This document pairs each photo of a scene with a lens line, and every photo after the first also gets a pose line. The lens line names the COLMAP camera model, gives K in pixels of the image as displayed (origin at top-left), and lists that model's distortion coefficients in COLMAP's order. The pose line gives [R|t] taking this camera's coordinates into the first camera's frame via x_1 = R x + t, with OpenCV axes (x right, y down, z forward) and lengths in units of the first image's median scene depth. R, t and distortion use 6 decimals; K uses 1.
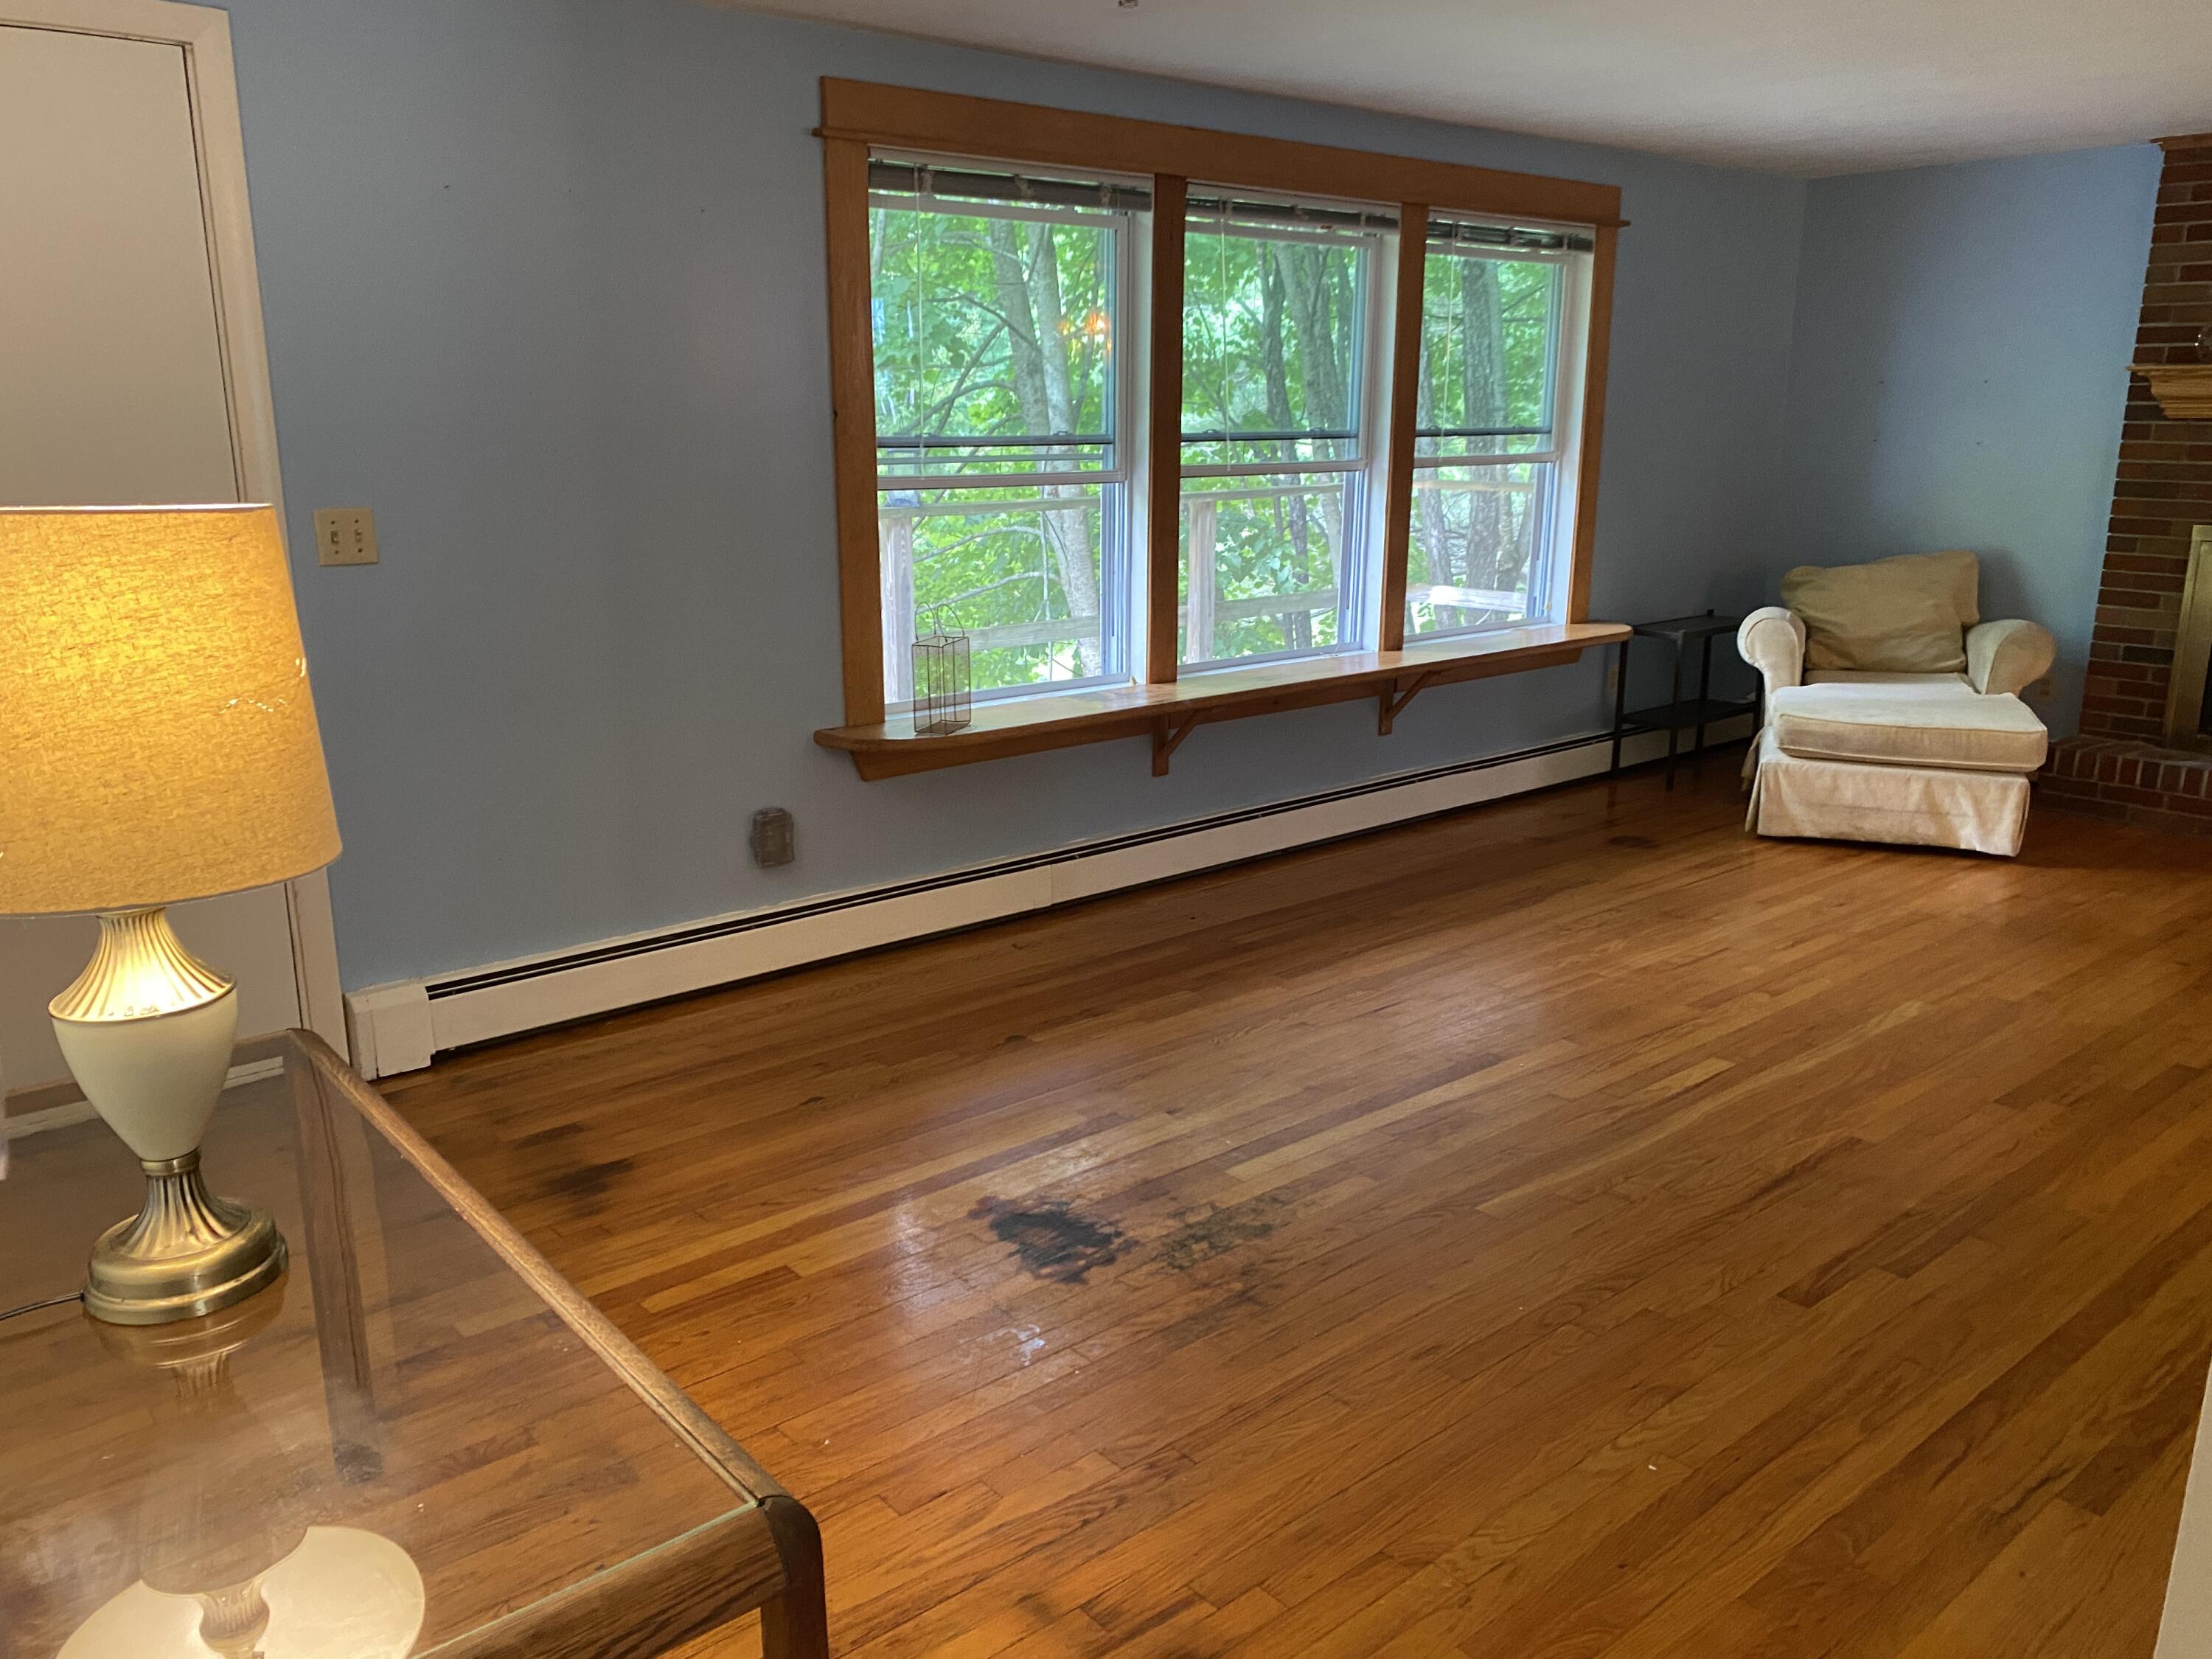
lens RADIAL K [[1693.3, 0, 1120.5], [0, 1693.3, 830.1], [0, 0, 1]] dist [0.022917, -0.013728]
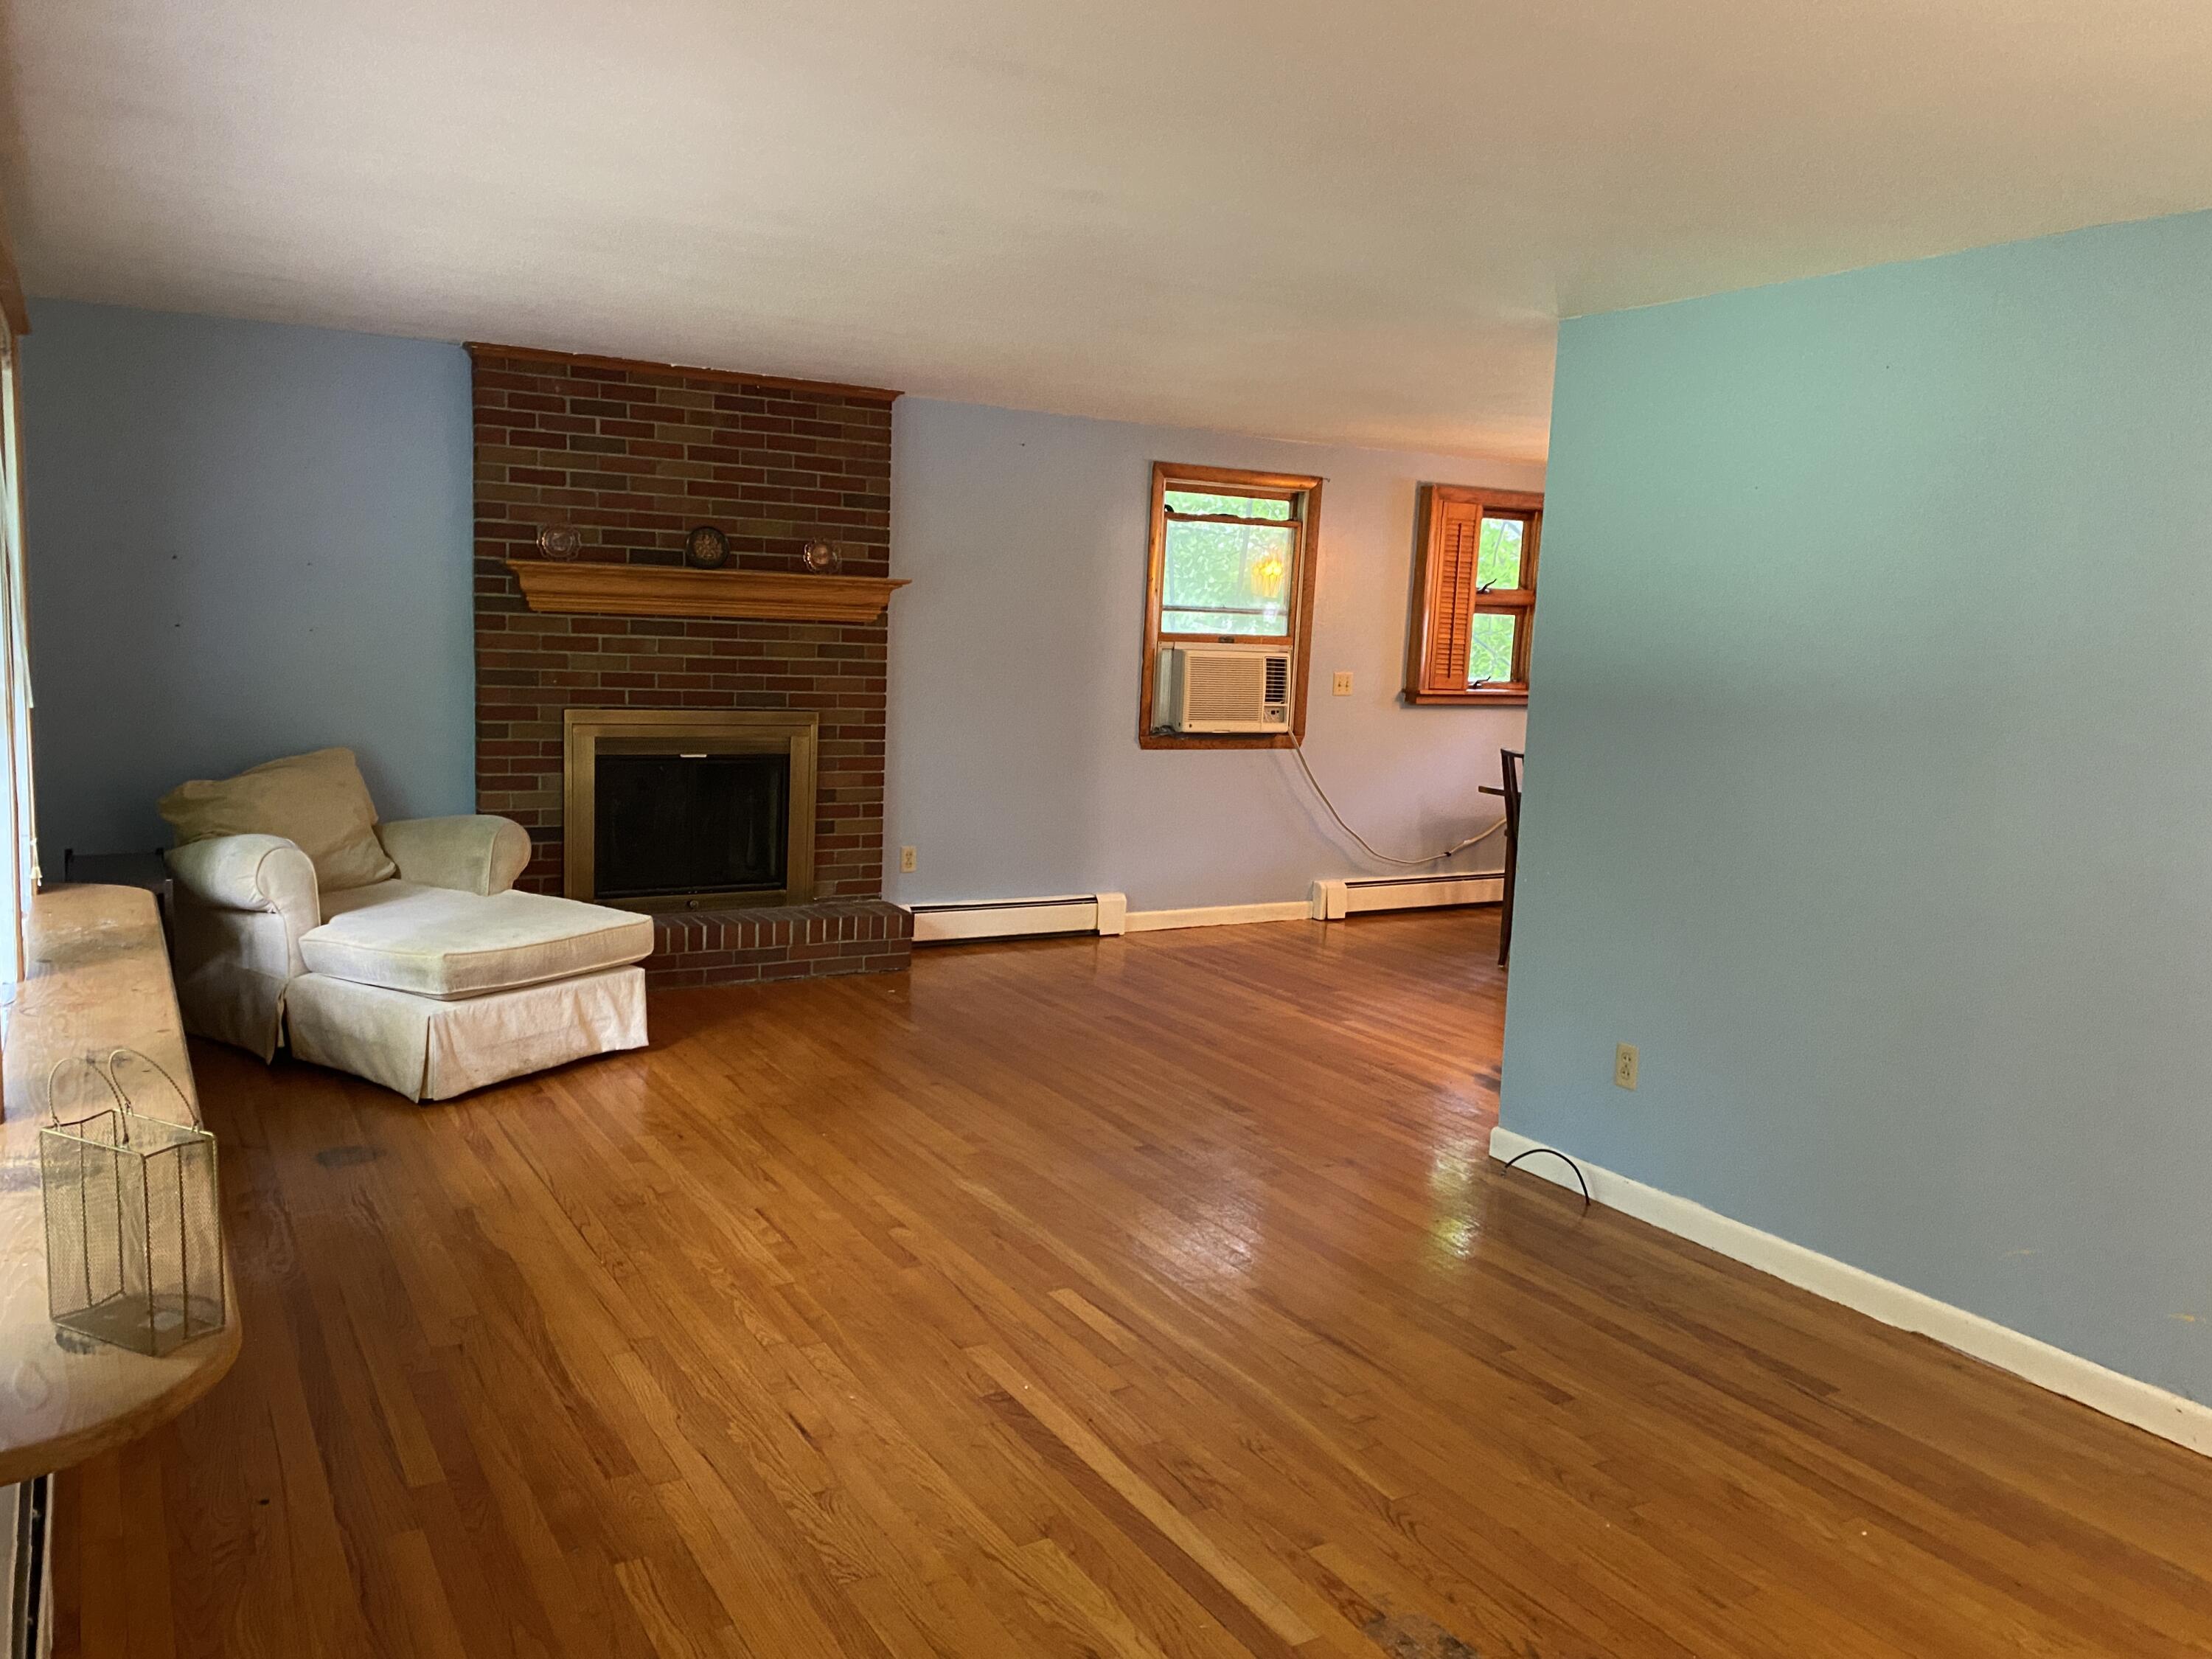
lens RADIAL K [[1693.3, 0, 1116.4], [0, 1693.3, 828.7], [0, 0, 1]] dist [0.022917, -0.013728]
pose [[0.171774, -0.124679, 0.977215, -0.387698], [0.207555, 0.974273, 0.087819, -0.139827], [-0.963024, 0.187741, 0.193233, 0.522249]]
